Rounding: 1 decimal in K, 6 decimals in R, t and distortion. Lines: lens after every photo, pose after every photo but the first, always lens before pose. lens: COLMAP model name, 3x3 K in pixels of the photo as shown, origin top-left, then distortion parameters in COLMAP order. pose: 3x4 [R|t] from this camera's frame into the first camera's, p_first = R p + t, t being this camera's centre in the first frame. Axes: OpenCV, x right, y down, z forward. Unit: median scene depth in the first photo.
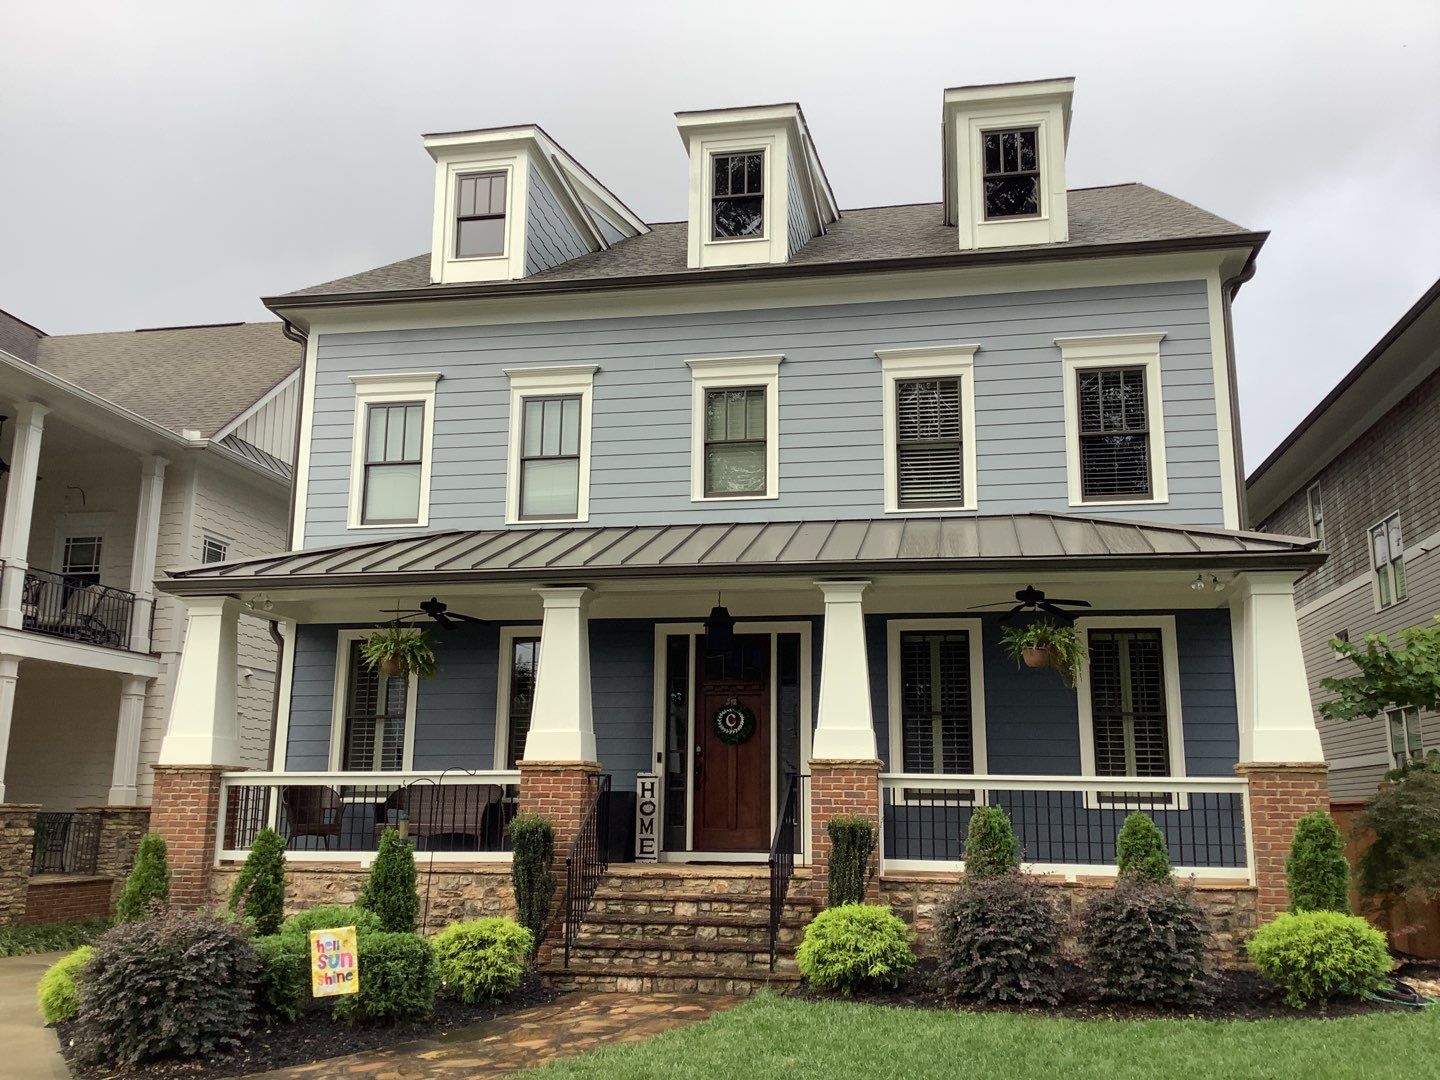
lens RADIAL K [[1240.1, 0, 717.6], [0, 1240.1, 543.0], [0, 0, 1]] dist [0.041616, -0.021905]
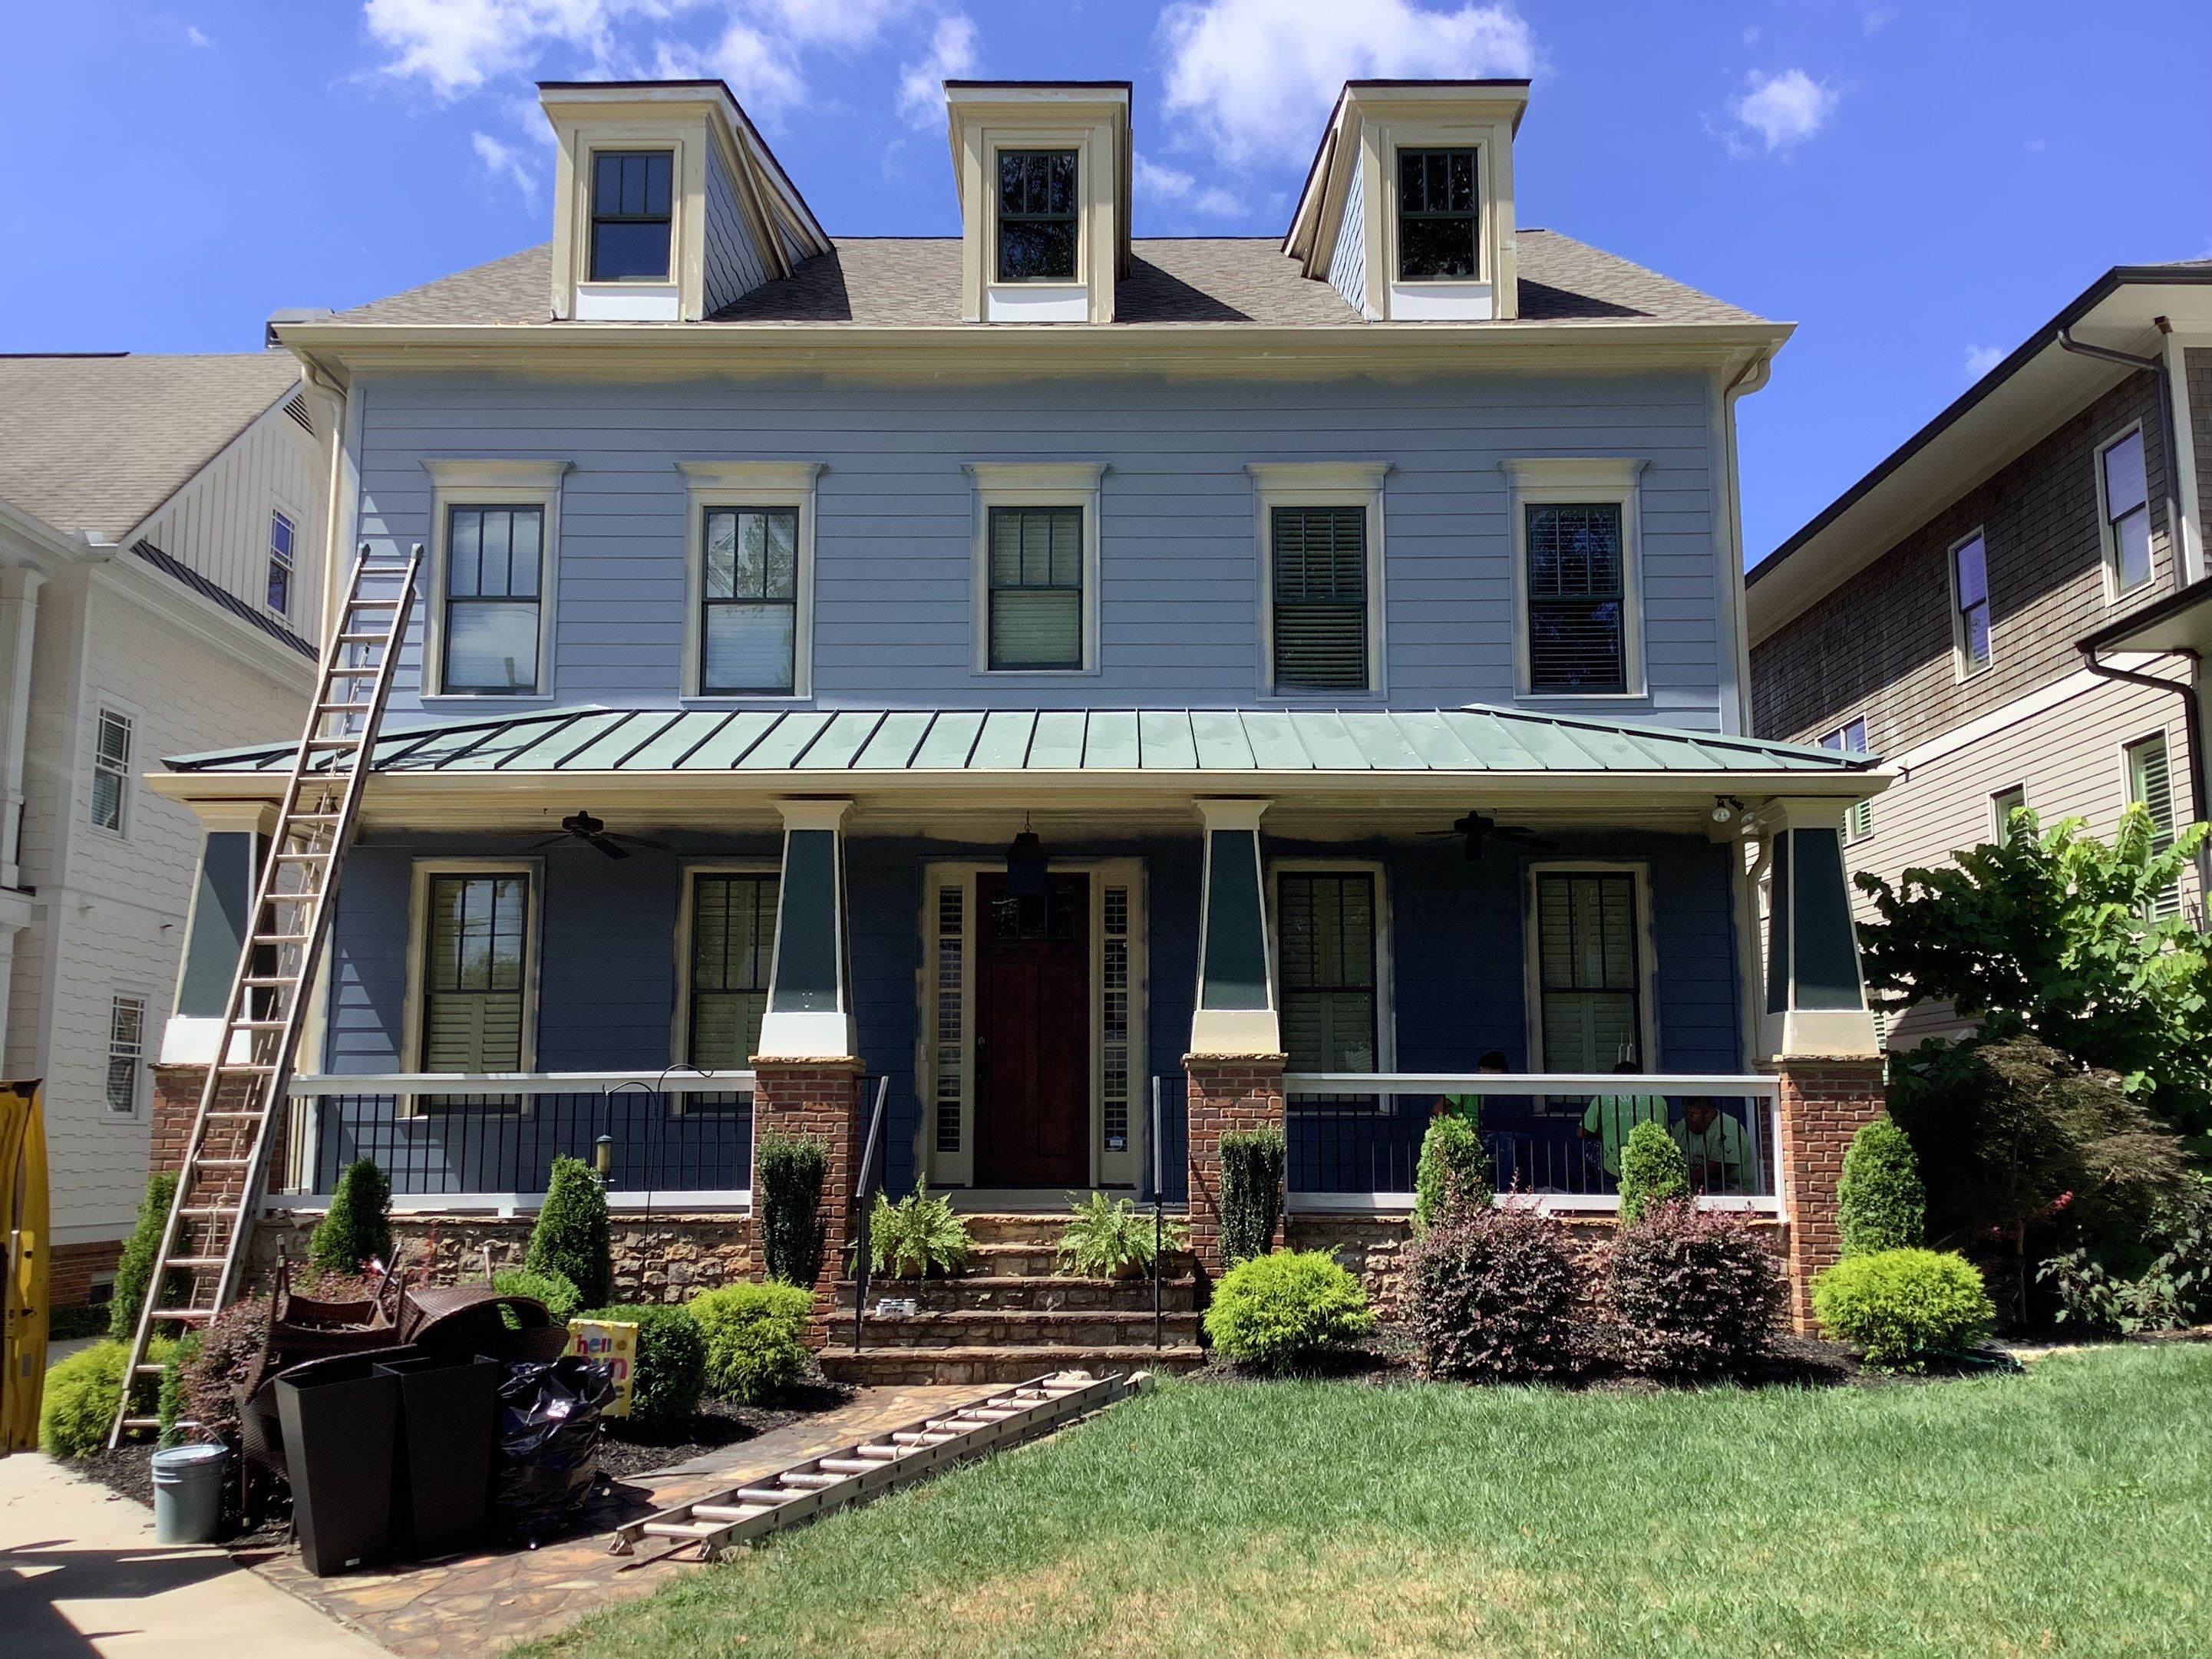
lens RADIAL K [[1904.7, 0, 1091.1], [0, 1904.7, 828.3], [0, 0, 1]] dist [0.041616, -0.021905]
pose [[0.986251, 0.017678, 0.164304, -0.132931], [-0.025912, 0.998506, 0.048107, -0.002143], [-0.163208, -0.051703, 0.985236, -0.035051]]
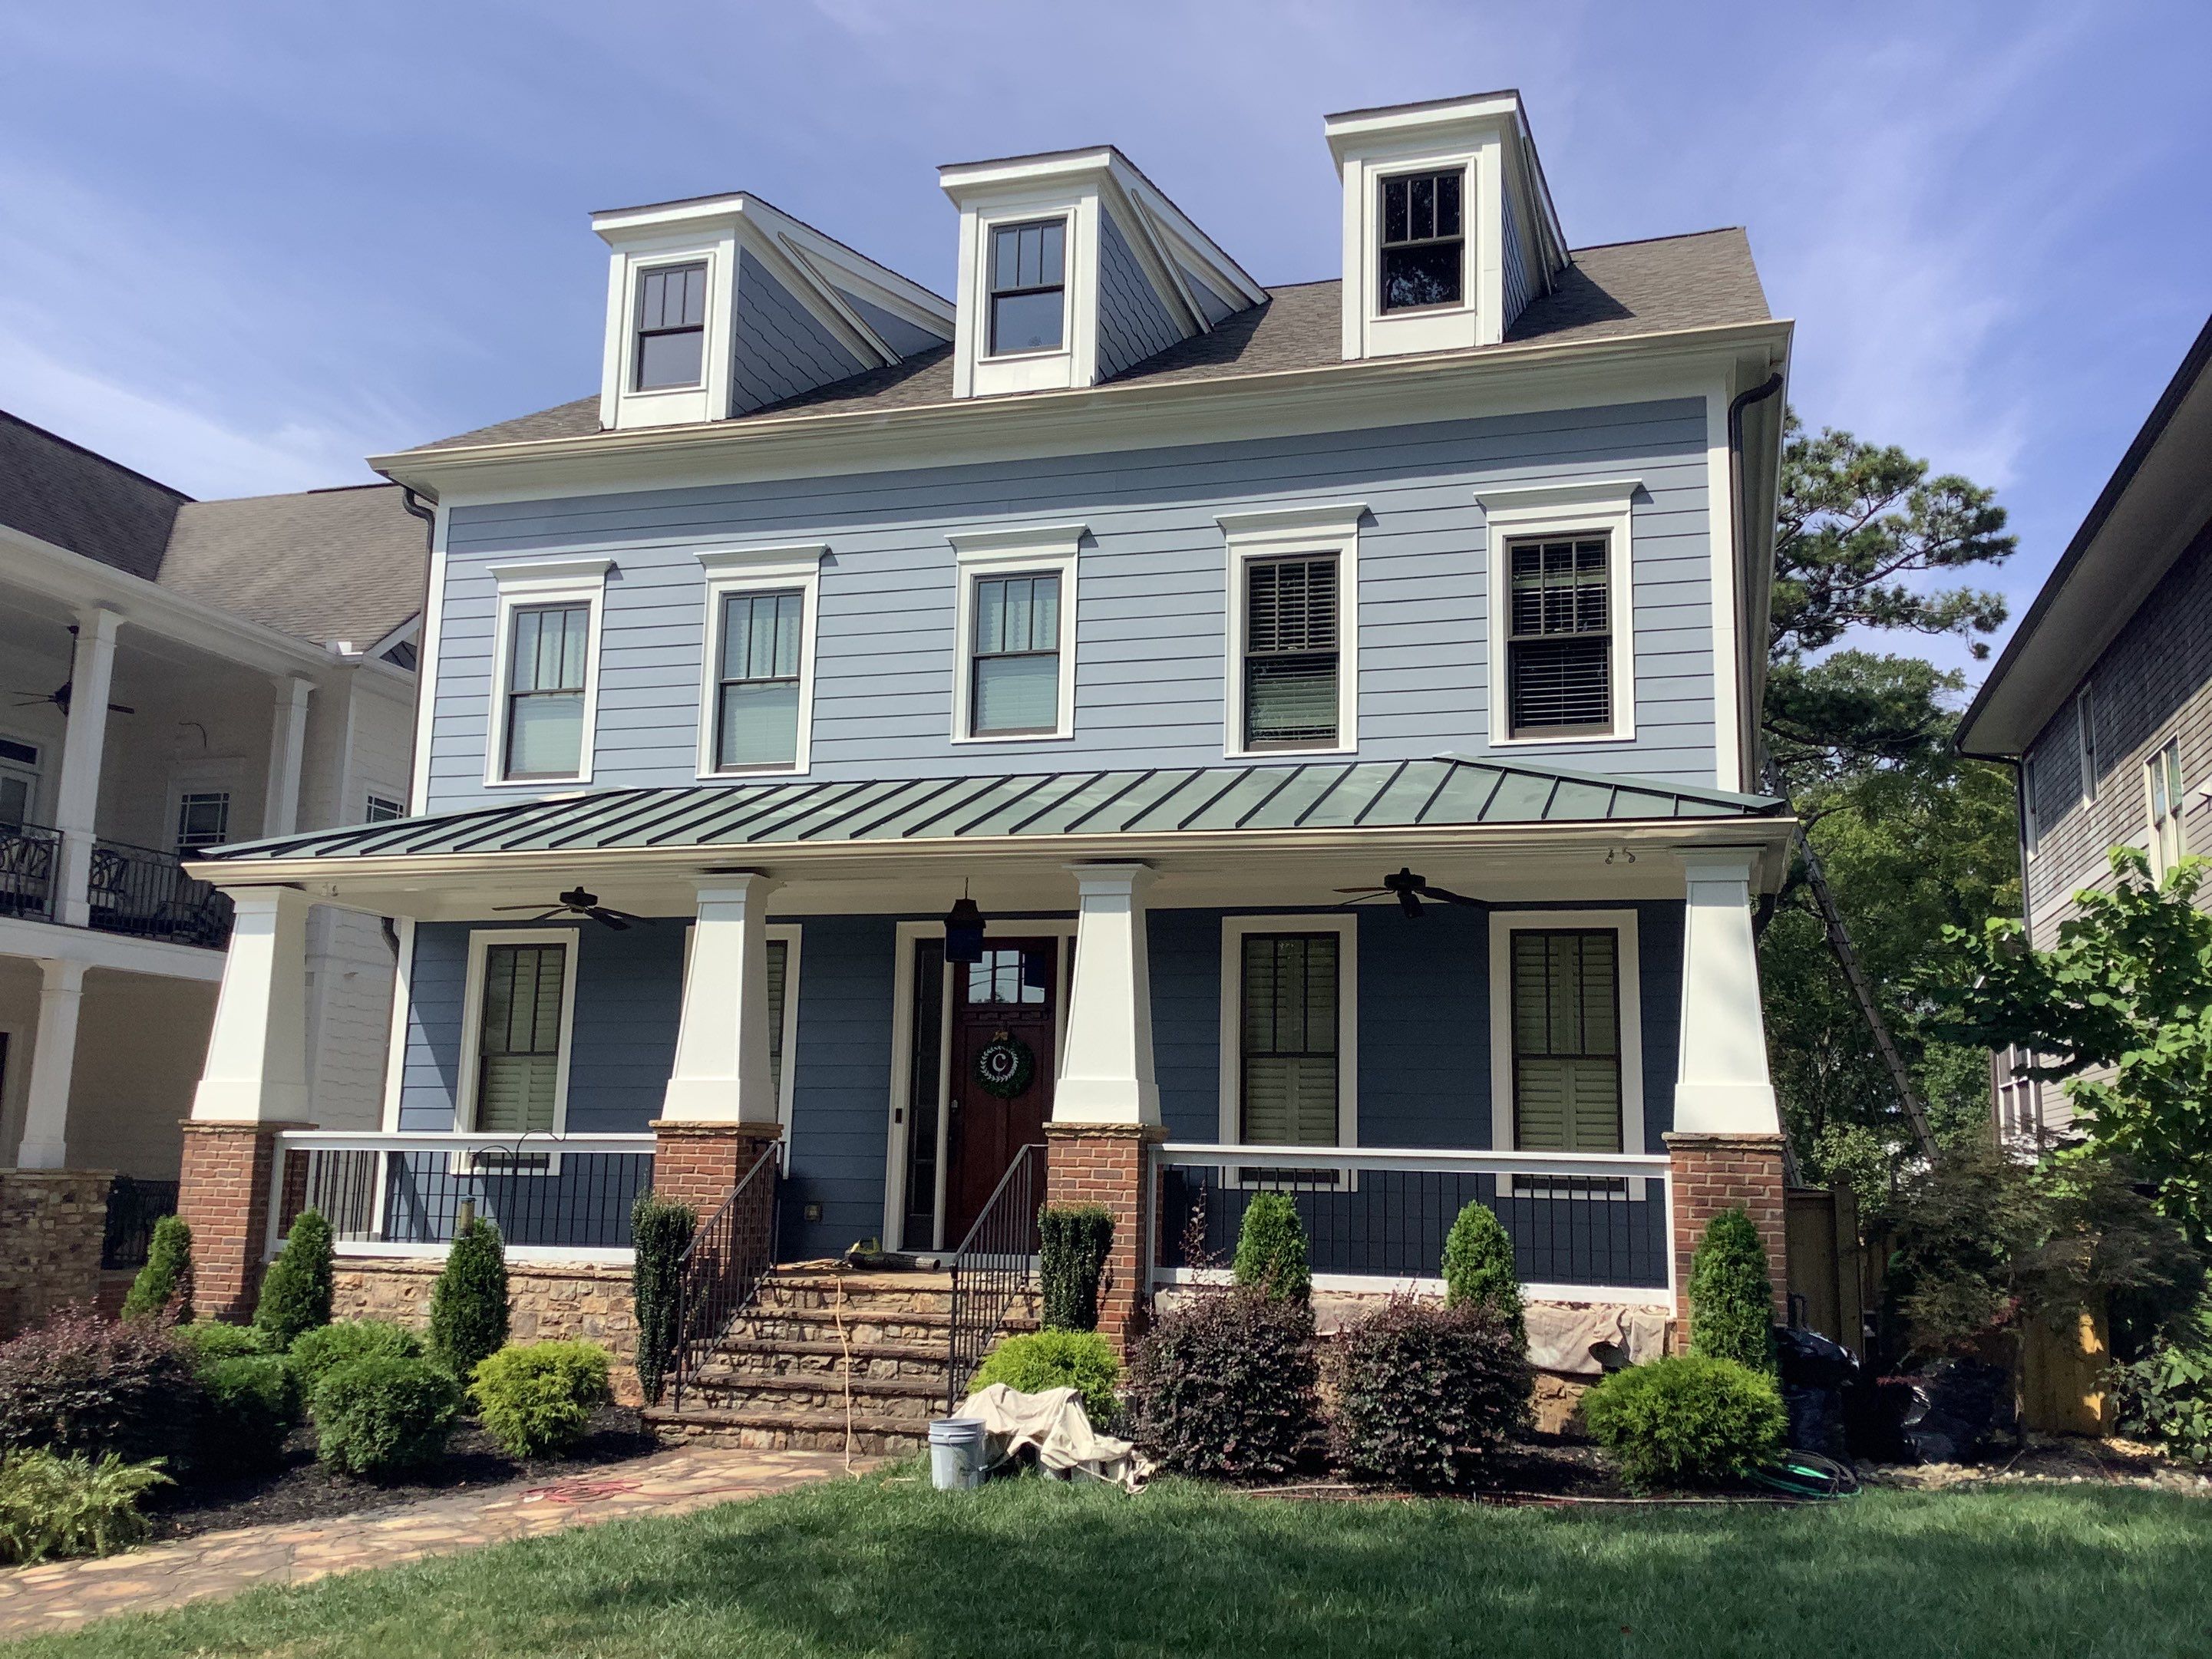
lens RADIAL K [[1904.7, 0, 1104.1], [0, 1904.7, 825.5], [0, 0, 1]] dist [0.041616, -0.021905]
pose [[0.994225, -0.006886, -0.107091, 0.185564], [0.009643, 0.999635, 0.025254, -0.014704], [0.106878, -0.026141, 0.993928, -0.039145]]
